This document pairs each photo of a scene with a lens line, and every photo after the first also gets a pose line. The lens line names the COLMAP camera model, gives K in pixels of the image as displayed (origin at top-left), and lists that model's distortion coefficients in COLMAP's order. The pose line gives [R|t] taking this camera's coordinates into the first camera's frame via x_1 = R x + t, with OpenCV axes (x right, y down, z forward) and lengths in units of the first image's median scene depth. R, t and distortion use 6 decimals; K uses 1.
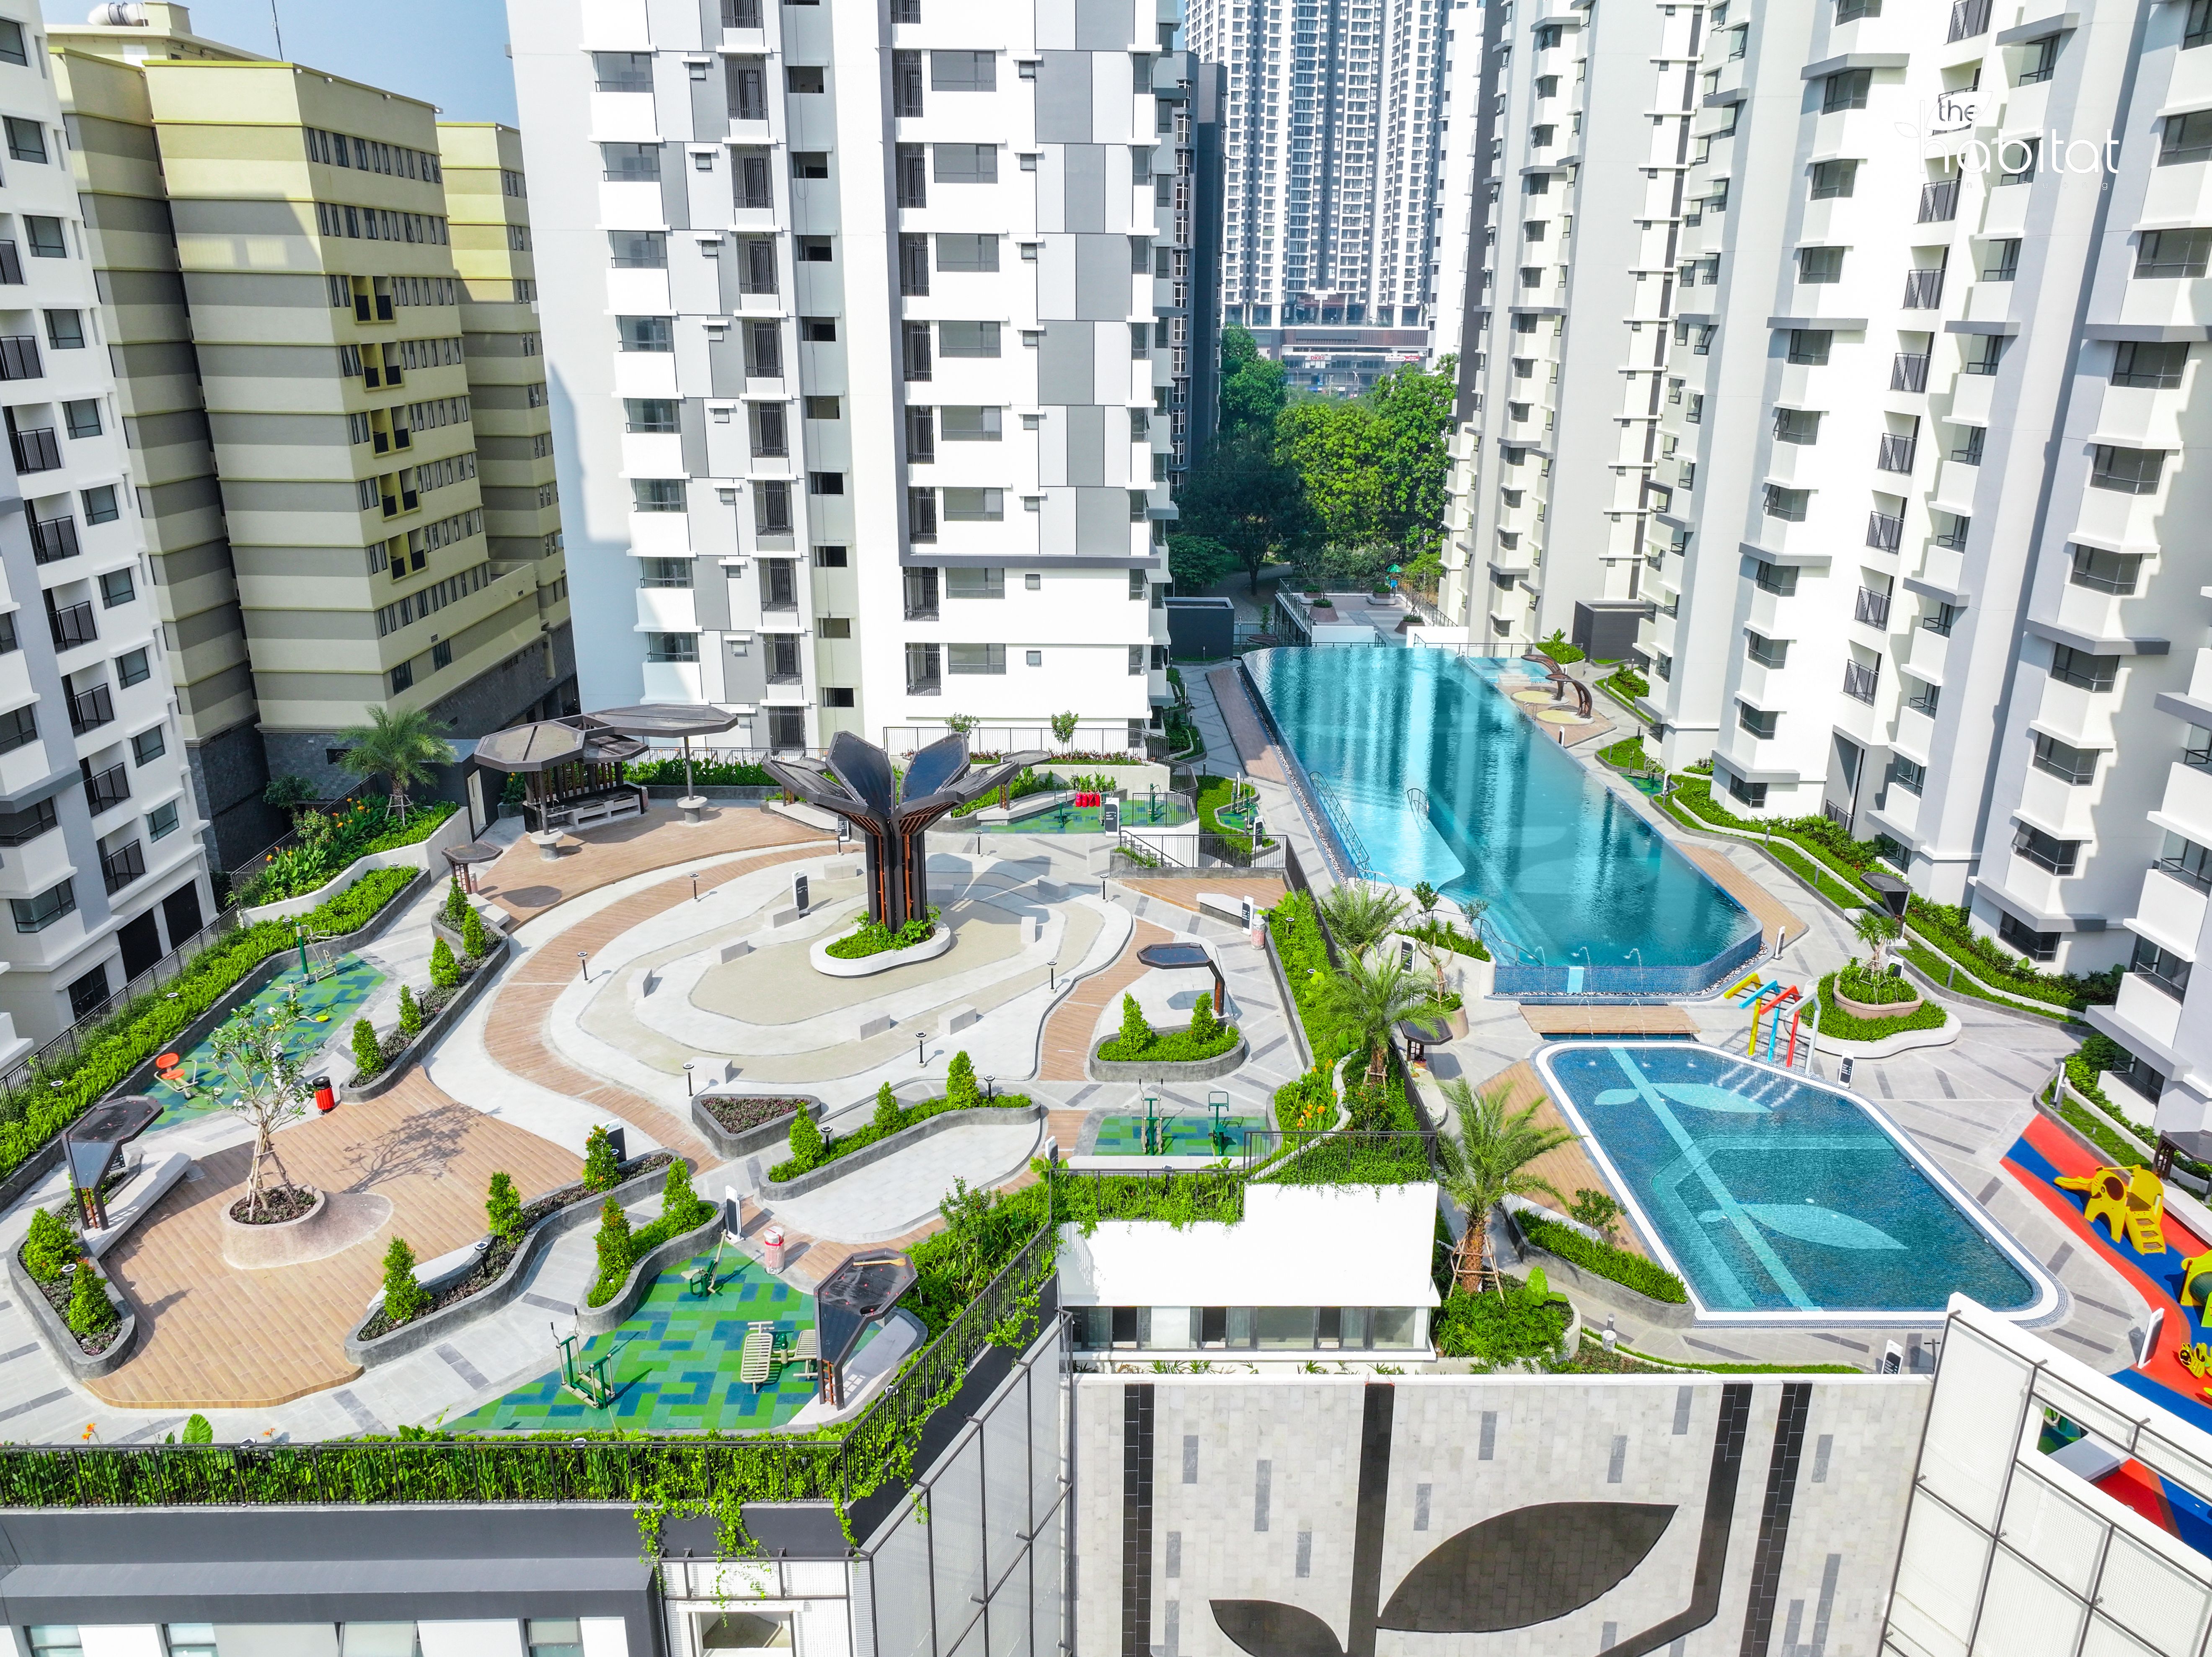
lens RADIAL K [[1598.6, 0, 1121.0], [0, 1598.6, 844.1], [0, 0, 1]] dist [0.010386, -0.005379]
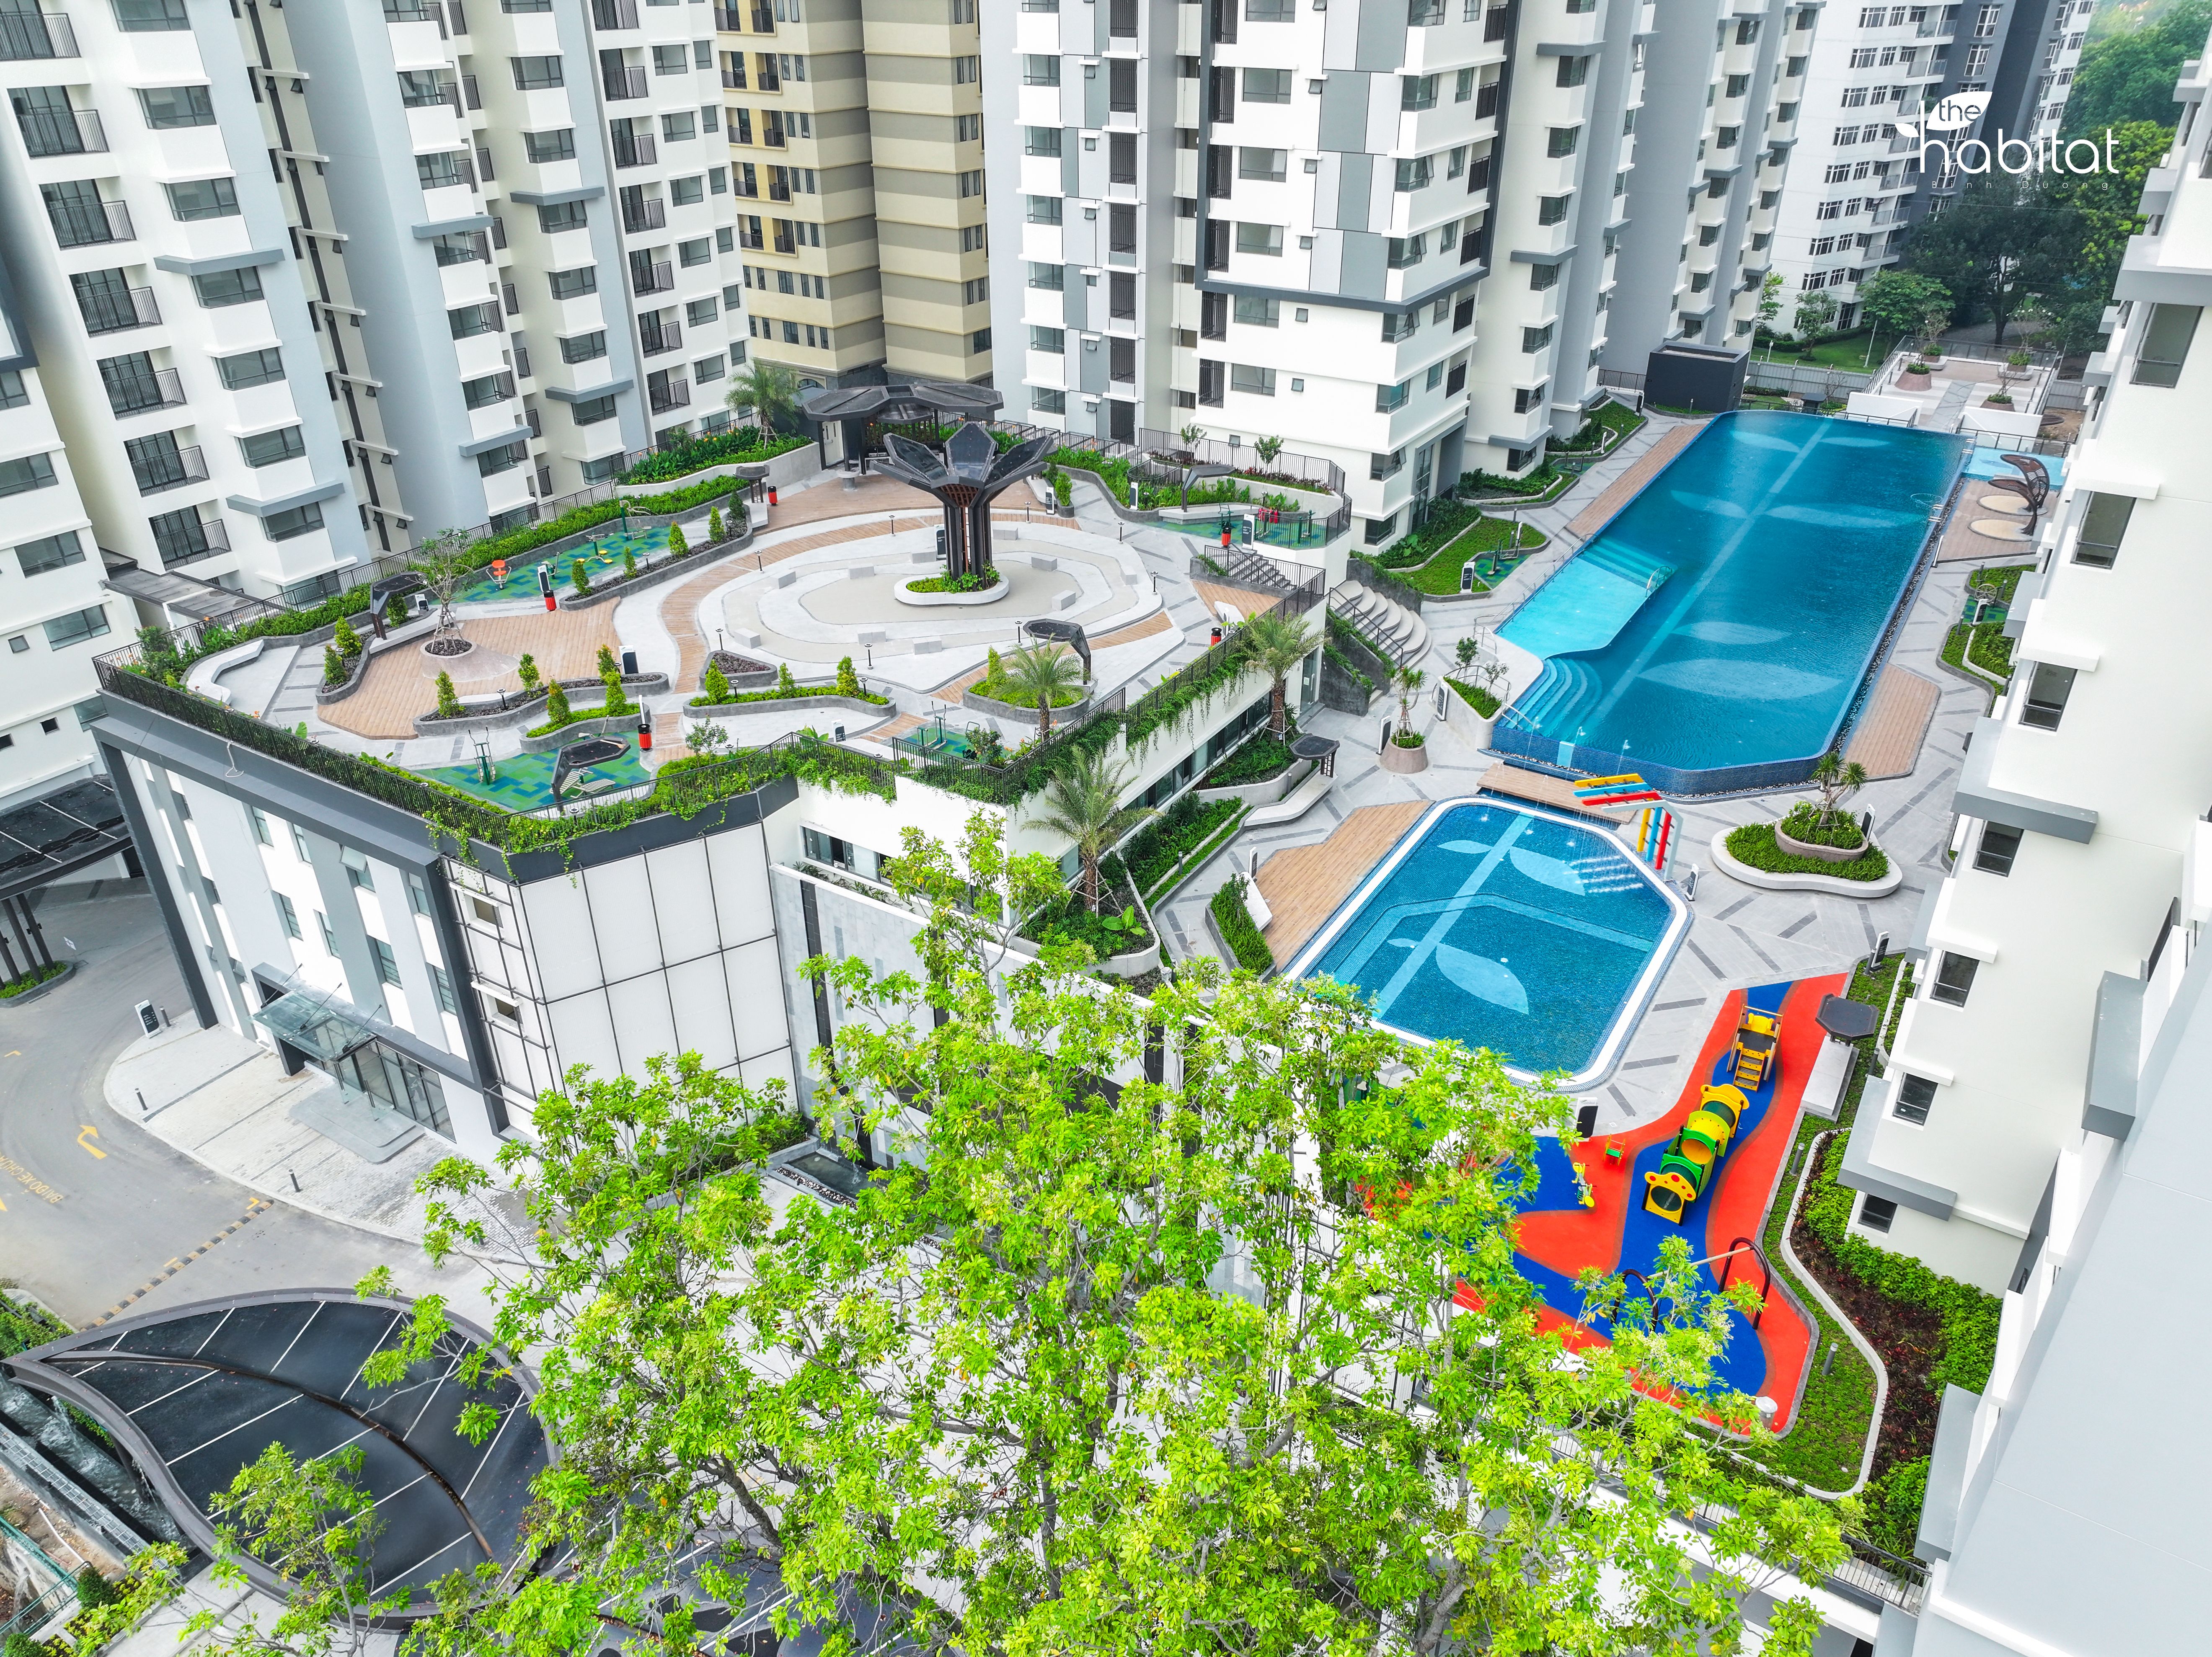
lens RADIAL K [[1598.6, 0, 1123.1], [0, 1598.6, 819.2], [0, 0, 1]] dist [0.010386, -0.005379]
pose [[0.844657, 0.252767, -0.471873, 0.460400], [-0.170410, 0.962605, 0.210599, -0.039982], [0.507459, -0.097472, 0.856145, -0.055087]]
